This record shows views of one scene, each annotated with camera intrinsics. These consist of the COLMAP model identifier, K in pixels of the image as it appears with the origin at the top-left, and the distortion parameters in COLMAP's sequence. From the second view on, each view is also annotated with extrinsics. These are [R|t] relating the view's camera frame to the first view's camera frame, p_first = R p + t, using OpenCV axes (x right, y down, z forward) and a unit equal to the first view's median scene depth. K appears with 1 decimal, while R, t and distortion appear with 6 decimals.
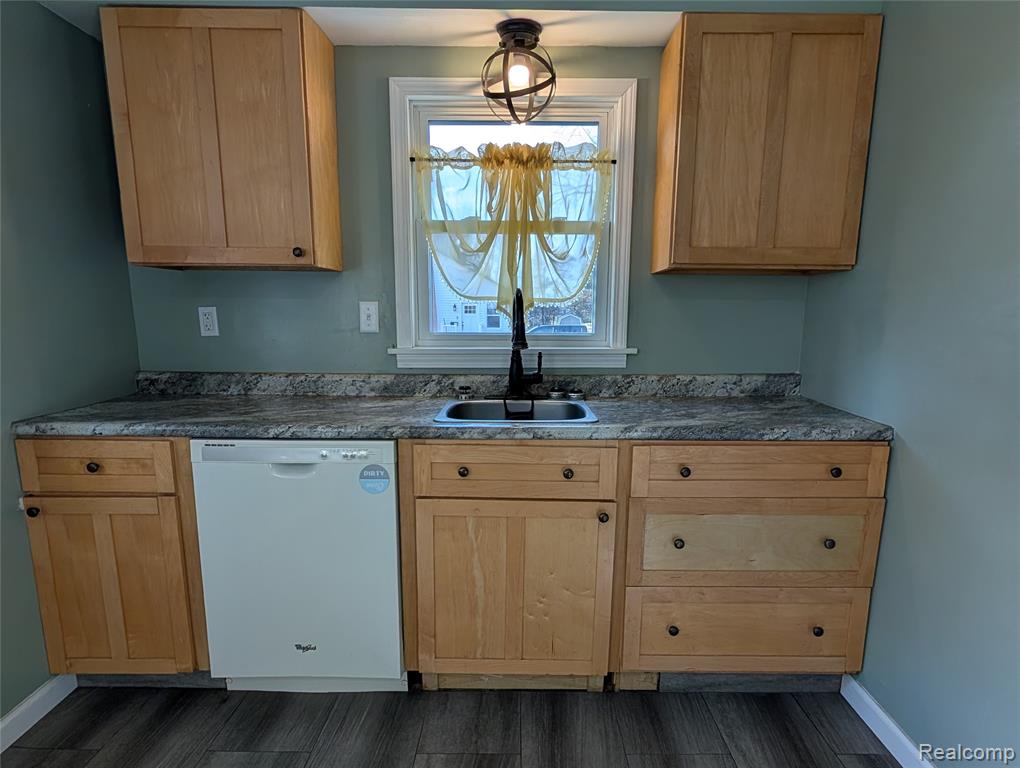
lens RADIAL K [[593.4, 0, 514.0], [0, 593.4, 432.1], [0, 0, 1]] dist [0.001982, 0.000053]
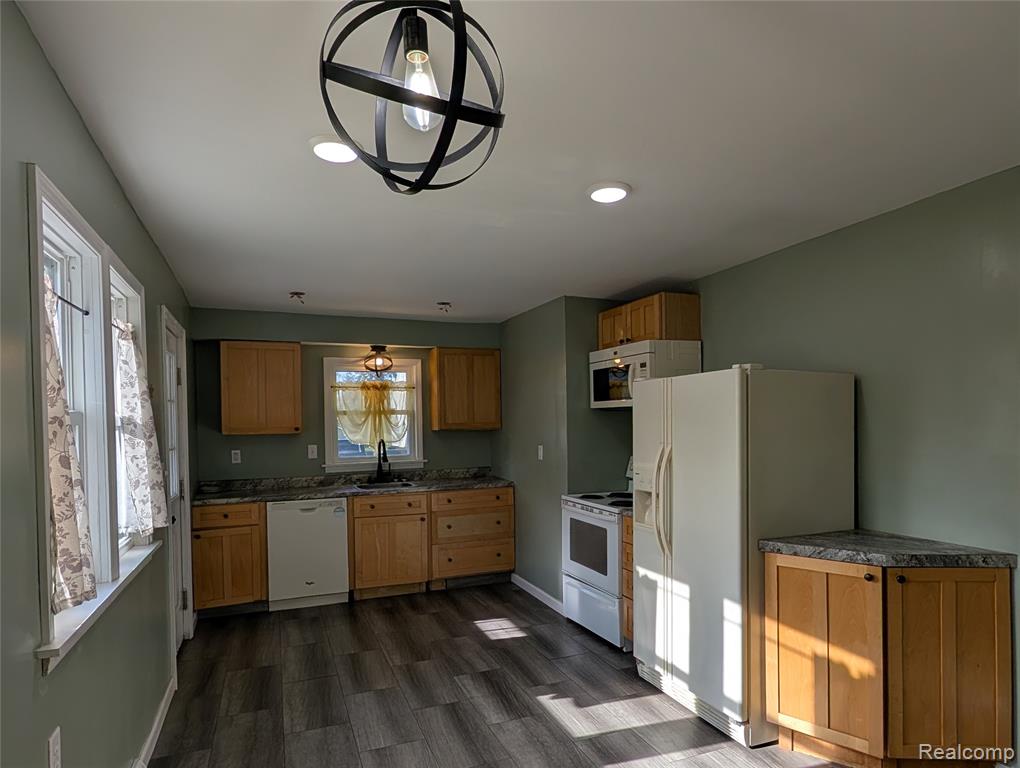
lens RADIAL K [[593.4, 0, 514.0], [0, 593.4, 432.1], [0, 0, 1]] dist [0.001982, 0.000053]
pose [[0.926203, -0.029239, 0.375890, -0.455789], [0.095851, 0.982492, -0.159756, 0.207584], [-0.364638, 0.183996, 0.912790, -1.665491]]
